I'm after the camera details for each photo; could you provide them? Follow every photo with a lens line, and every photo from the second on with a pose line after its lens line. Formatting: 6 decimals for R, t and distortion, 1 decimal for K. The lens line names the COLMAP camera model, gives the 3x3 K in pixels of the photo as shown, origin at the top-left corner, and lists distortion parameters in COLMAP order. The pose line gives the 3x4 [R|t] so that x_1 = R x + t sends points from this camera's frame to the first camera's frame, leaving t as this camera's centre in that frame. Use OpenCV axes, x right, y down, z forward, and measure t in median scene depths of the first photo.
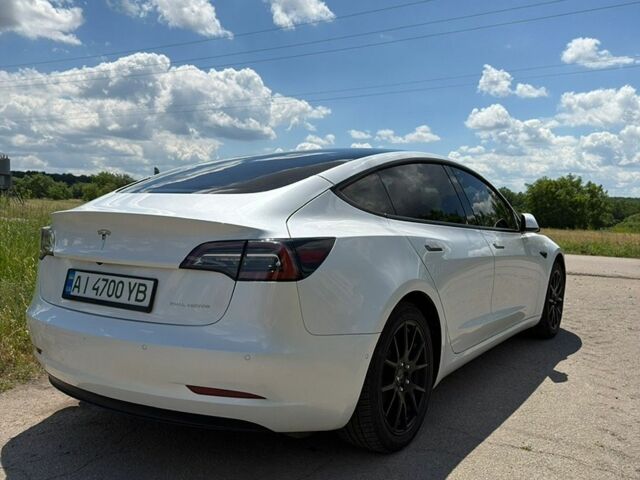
lens RADIAL K [[601.0, 0, 327.1], [0, 601.0, 238.5], [0, 0, 1]] dist [0.005842, -0.027335]
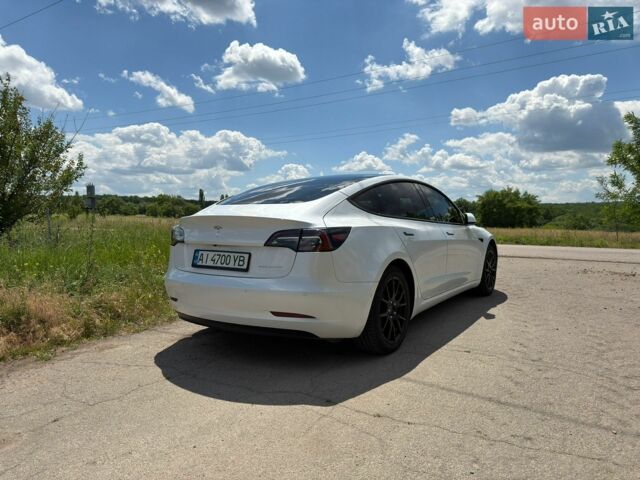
lens RADIAL K [[454.4, 0, 320.0], [0, 454.4, 240.0], [0, 0, 1]] dist [-0.000587, -0.001991]
pose [[0.999569, -0.023745, -0.017271, -0.047025], [0.023740, 0.999718, -0.000530, 0.029415], [0.017279, 0.000120, 0.999851, -0.266408]]
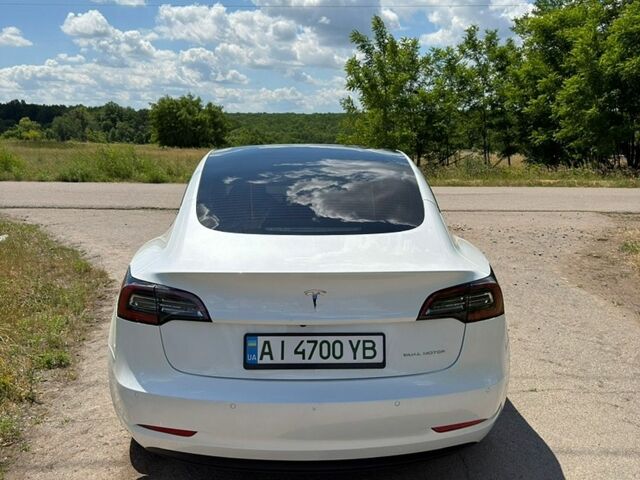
lens RADIAL K [[601.0, 0, 327.1], [0, 601.0, 238.5], [0, 0, 1]] dist [0.005842, -0.027335]
pose [[0.806647, -0.109379, 0.580825, -0.762809], [0.026592, 0.988448, 0.149210, -0.197574], [-0.590435, -0.104914, 0.800237, 0.229144]]
